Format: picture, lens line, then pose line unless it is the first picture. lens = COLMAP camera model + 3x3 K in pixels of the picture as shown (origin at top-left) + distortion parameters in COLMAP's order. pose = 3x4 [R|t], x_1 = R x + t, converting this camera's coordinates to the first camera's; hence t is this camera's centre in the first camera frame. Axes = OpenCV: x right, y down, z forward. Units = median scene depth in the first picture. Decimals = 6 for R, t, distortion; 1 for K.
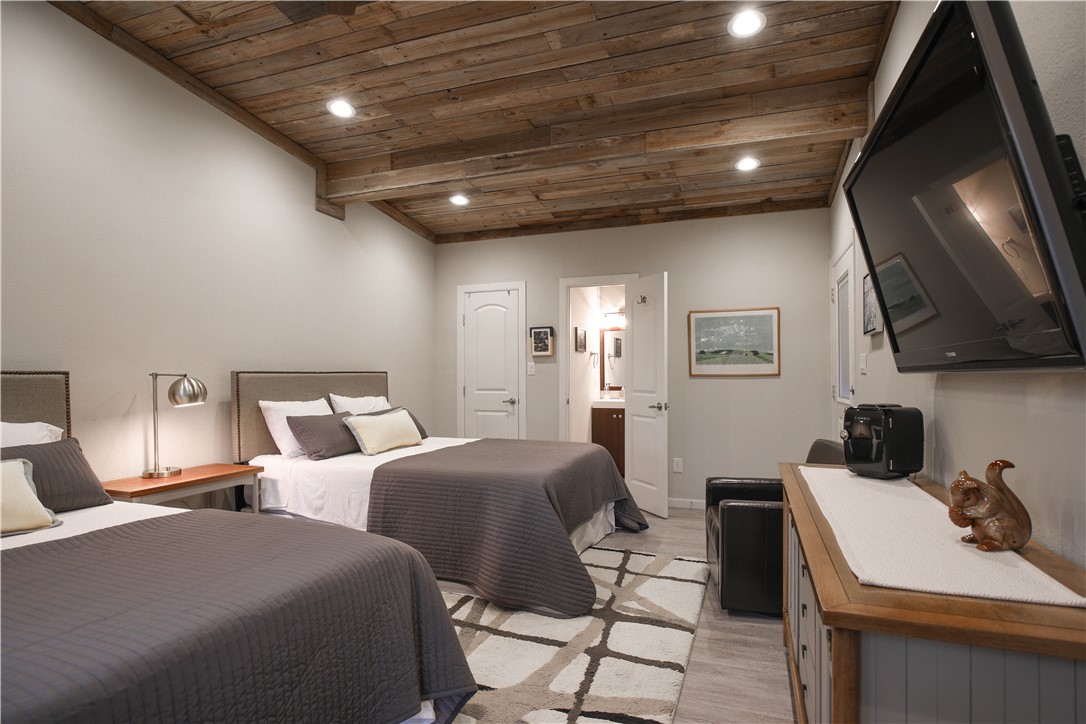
lens RADIAL K [[555.9, 0, 547.2], [0, 555.9, 369.6], [0, 0, 1]] dist [-0.004485, -0.000053]
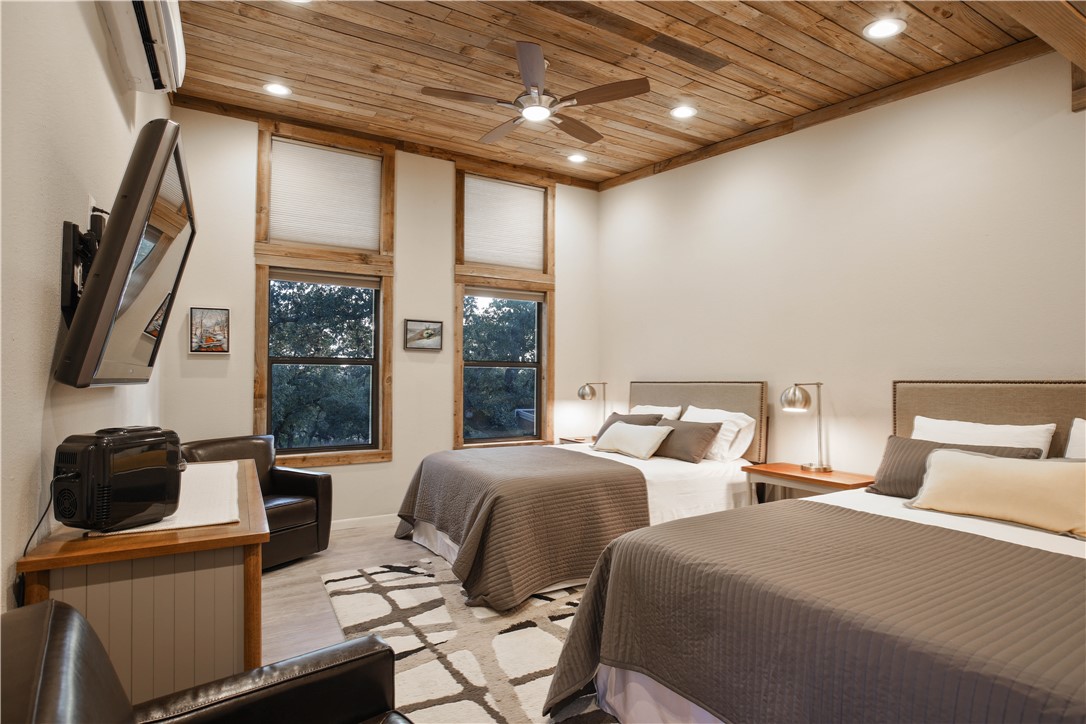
lens RADIAL K [[555.9, 0, 549.8], [0, 555.9, 367.4], [0, 0, 1]] dist [-0.004485, -0.000053]
pose [[-0.643991, -0.018408, -0.764811, 0.691393], [0.006384, 0.999546, -0.029433, 0.005515], [0.765006, -0.023837, -0.643582, 1.634716]]
